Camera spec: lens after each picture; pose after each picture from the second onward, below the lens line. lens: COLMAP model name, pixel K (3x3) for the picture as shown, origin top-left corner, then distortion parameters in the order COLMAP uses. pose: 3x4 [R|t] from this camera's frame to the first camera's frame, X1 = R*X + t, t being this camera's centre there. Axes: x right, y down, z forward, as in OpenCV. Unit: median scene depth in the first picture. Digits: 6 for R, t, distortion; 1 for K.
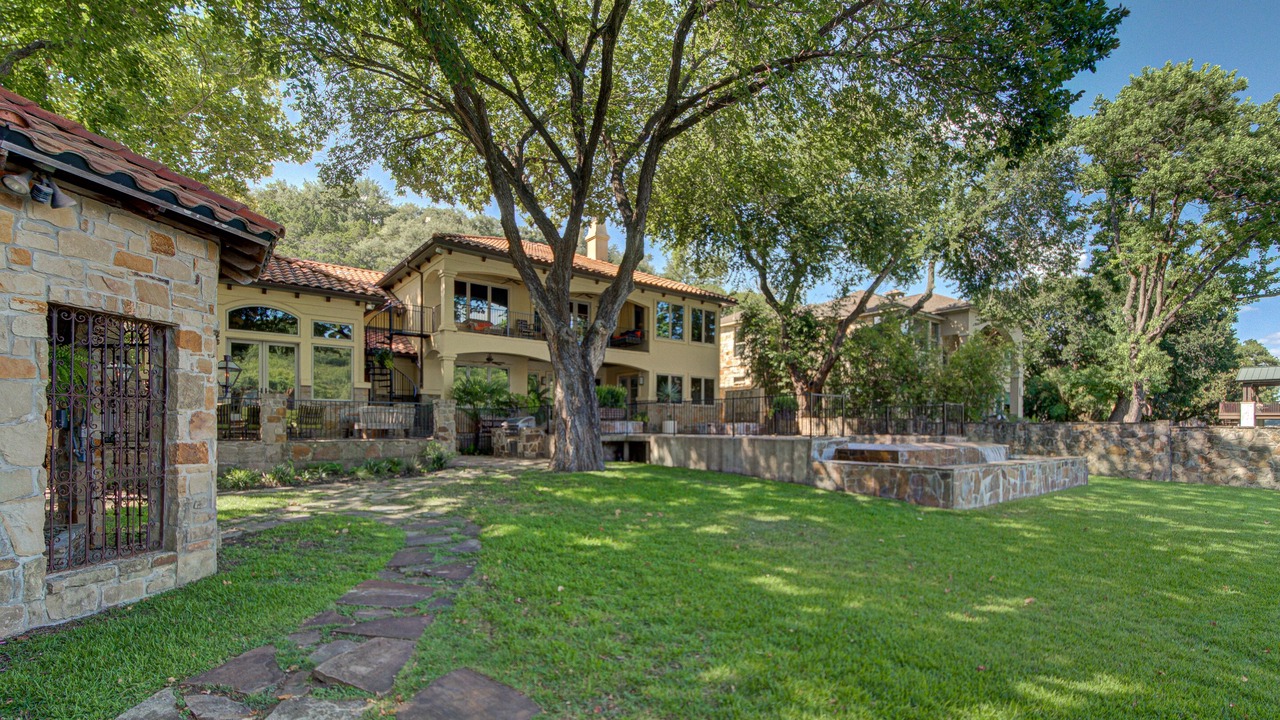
lens RADIAL K [[559.3, 0, 646.6], [0, 559.3, 430.2], [0, 0, 1]] dist [0.040137, -0.028463]
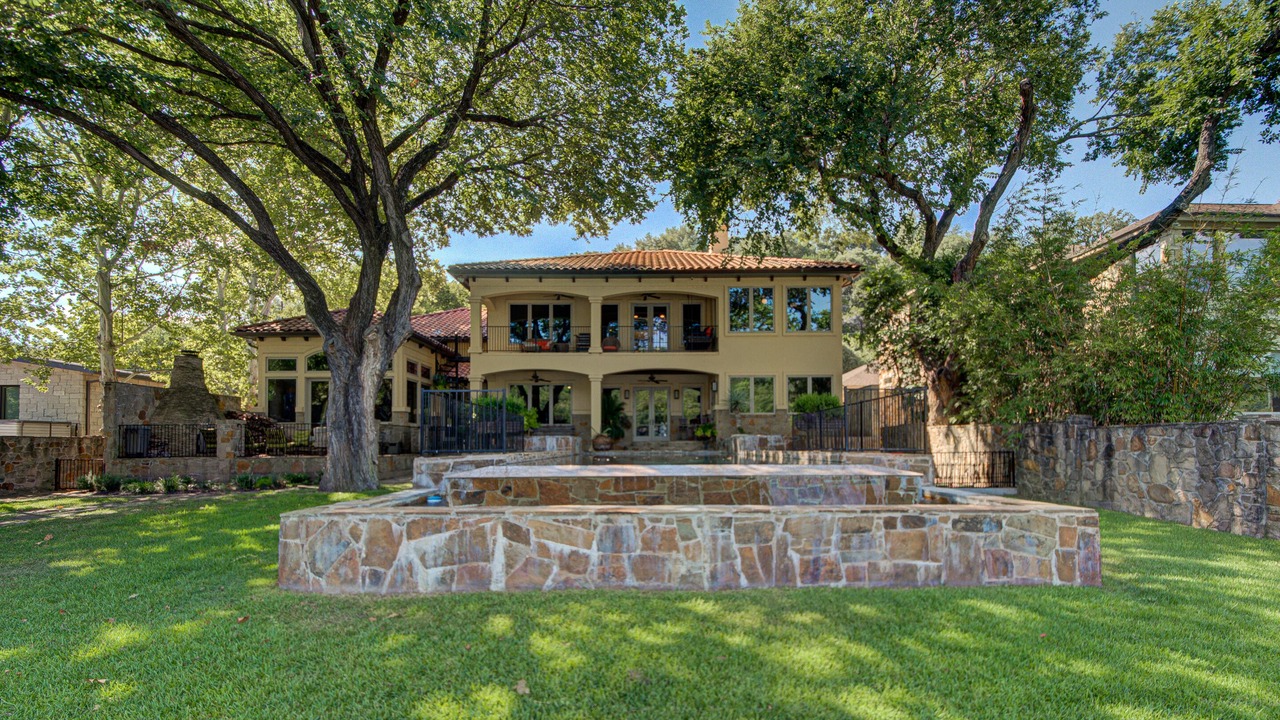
lens RADIAL K [[559.3, 0, 646.6], [0, 559.3, 430.2], [0, 0, 1]] dist [0.040137, -0.028463]
pose [[0.789553, -0.025818, -0.613139, 0.440070], [0.005813, 0.999384, -0.034596, 0.003960], [0.613655, 0.023752, 0.789217, 0.302431]]
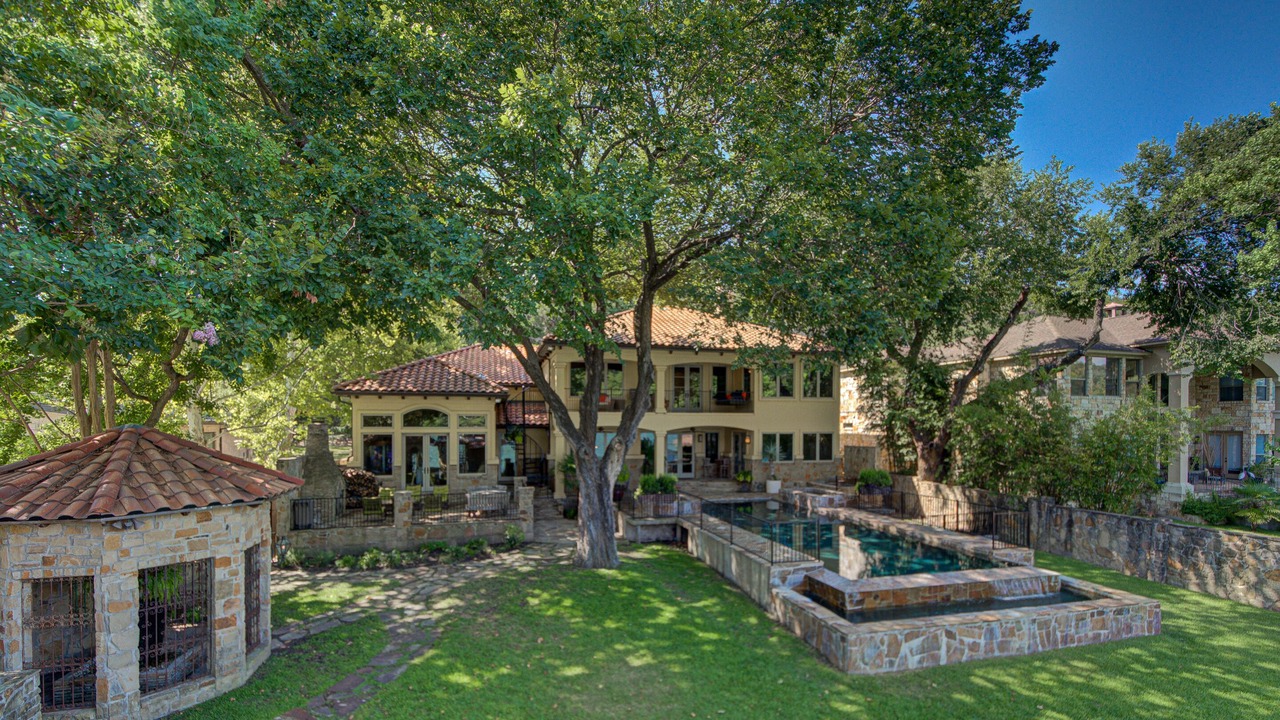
lens RADIAL K [[559.2, 0, 642.2], [0, 559.2, 435.0], [0, 0, 1]] dist [0.035332, -0.029198]
pose [[0.919871, 0.004580, -0.392195, 0.229527], [0.000585, 0.999915, 0.013048, -0.117043], [0.392221, -0.012232, 0.919790, -0.029281]]
